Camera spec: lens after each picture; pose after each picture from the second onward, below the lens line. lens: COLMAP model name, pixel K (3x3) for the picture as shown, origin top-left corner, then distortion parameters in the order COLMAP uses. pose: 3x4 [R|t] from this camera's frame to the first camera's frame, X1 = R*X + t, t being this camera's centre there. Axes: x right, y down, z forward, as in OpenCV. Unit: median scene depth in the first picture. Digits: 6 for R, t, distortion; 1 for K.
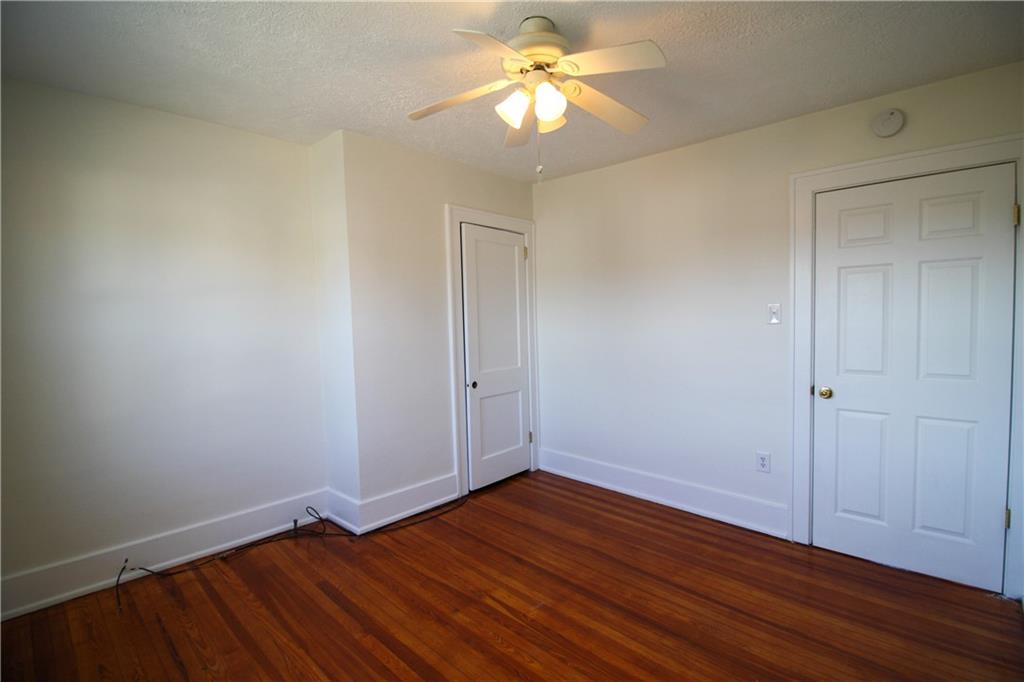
lens RADIAL K [[477.9, 0, 521.9], [0, 477.9, 342.1], [0, 0, 1]] dist [-0.001569, -0.014291]
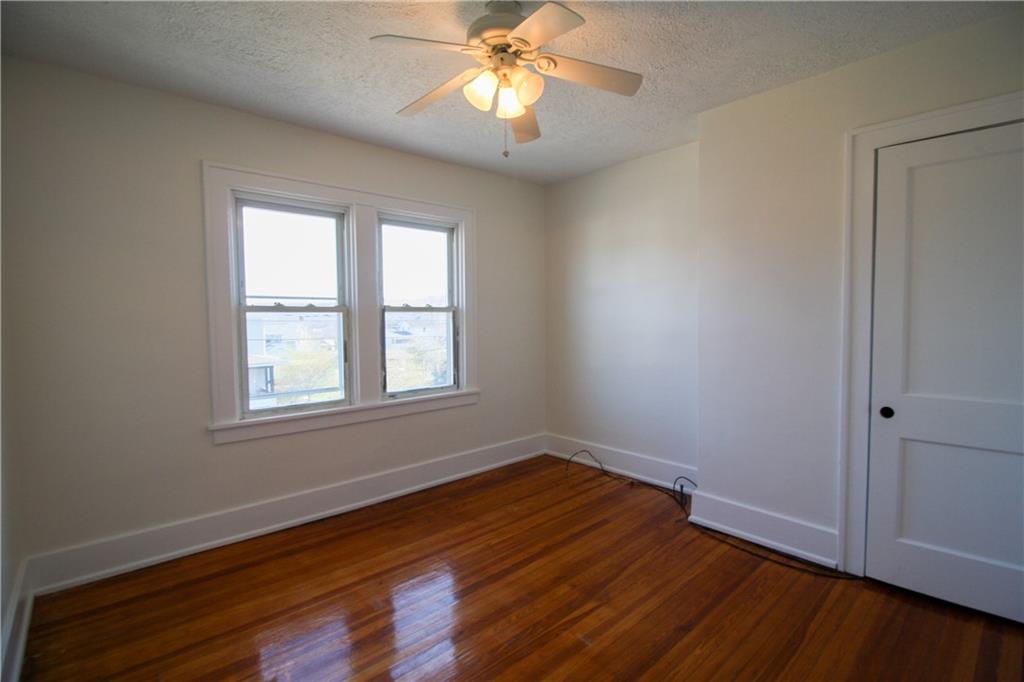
lens RADIAL K [[477.9, 0, 521.9], [0, 477.9, 342.1], [0, 0, 1]] dist [-0.001569, -0.014291]
pose [[-0.080244, 0.076585, -0.993829, 0.758052], [-0.041798, 0.995908, 0.080120, -0.041456], [0.995899, 0.047969, -0.076715, 0.822008]]
